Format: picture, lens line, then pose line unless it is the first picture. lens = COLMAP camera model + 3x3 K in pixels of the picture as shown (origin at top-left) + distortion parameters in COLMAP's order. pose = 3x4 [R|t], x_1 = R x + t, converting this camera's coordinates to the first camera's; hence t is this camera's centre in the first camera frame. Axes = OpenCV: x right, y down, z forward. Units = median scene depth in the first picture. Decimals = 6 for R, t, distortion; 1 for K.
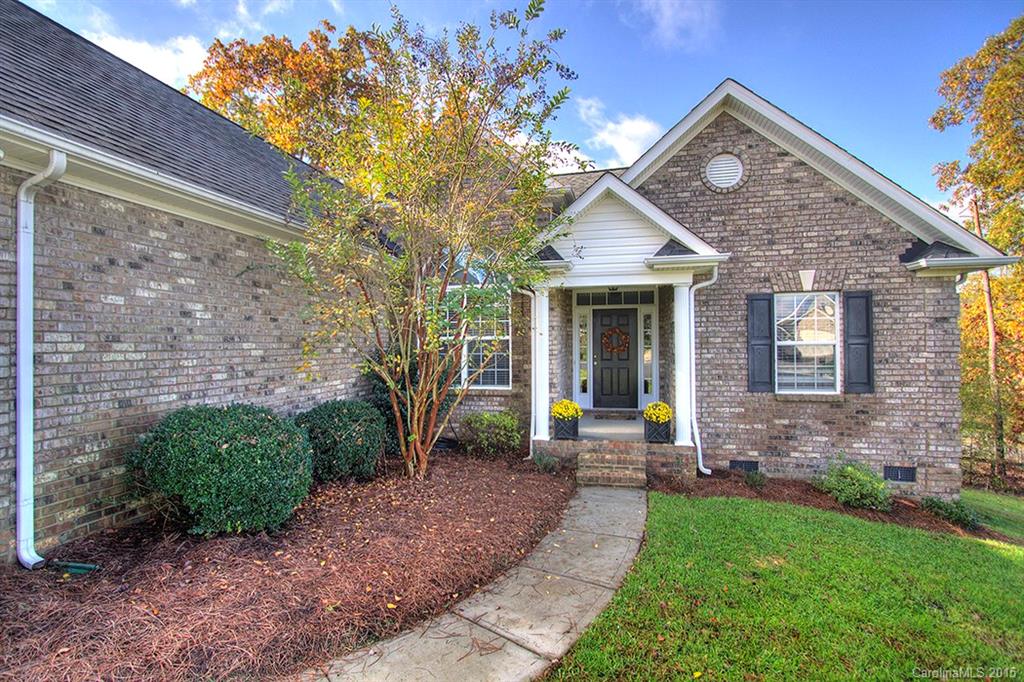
lens RADIAL K [[482.4, 0, 526.8], [0, 482.4, 352.8], [0, 0, 1]] dist [-0.009552, 0.000183]
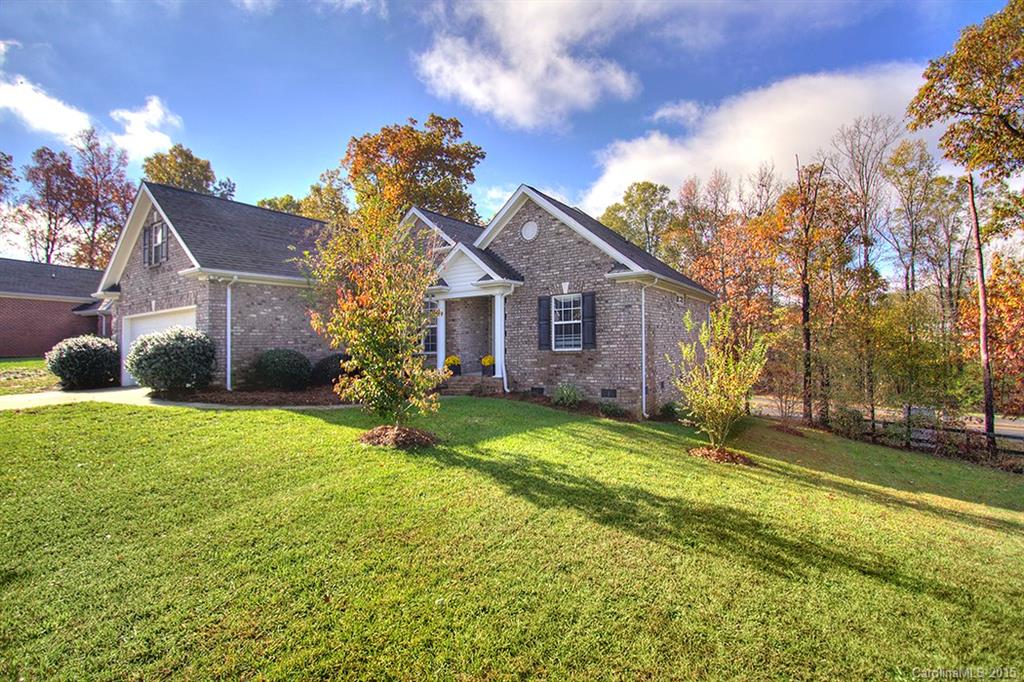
lens RADIAL K [[482.4, 0, 518.1], [0, 482.4, 337.7], [0, 0, 1]] dist [-0.009552, 0.000183]
pose [[0.943791, -0.026092, -0.329511, 1.032400], [0.018166, 0.999467, -0.027112, 0.085773], [0.330043, 0.019602, 0.943762, -0.795599]]
